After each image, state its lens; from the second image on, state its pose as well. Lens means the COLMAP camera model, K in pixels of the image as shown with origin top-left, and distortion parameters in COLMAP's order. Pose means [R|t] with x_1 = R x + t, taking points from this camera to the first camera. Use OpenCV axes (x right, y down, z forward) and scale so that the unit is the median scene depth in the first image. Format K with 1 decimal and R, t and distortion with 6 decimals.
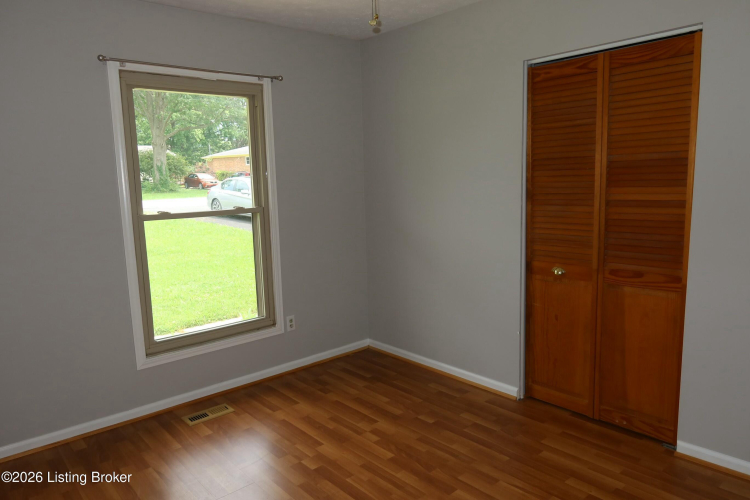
lens RADIAL K [[516.6, 0, 375.0], [0, 516.6, 250.0], [0, 0, 1]] dist [-0.003360, -0.001718]
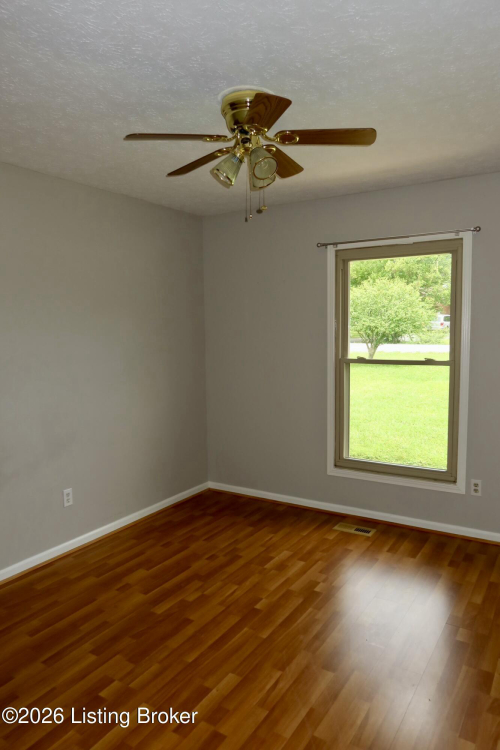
lens RADIAL K [[516.6, 0, 250.0], [0, 516.6, 375.0], [0, 0, 1]] dist [-0.003360, -0.001718]
pose [[0.291216, 0.106405, -0.950721, 0.637000], [-0.135135, 0.988406, 0.069230, -0.074702], [0.947065, 0.108315, 0.302219, 0.344468]]
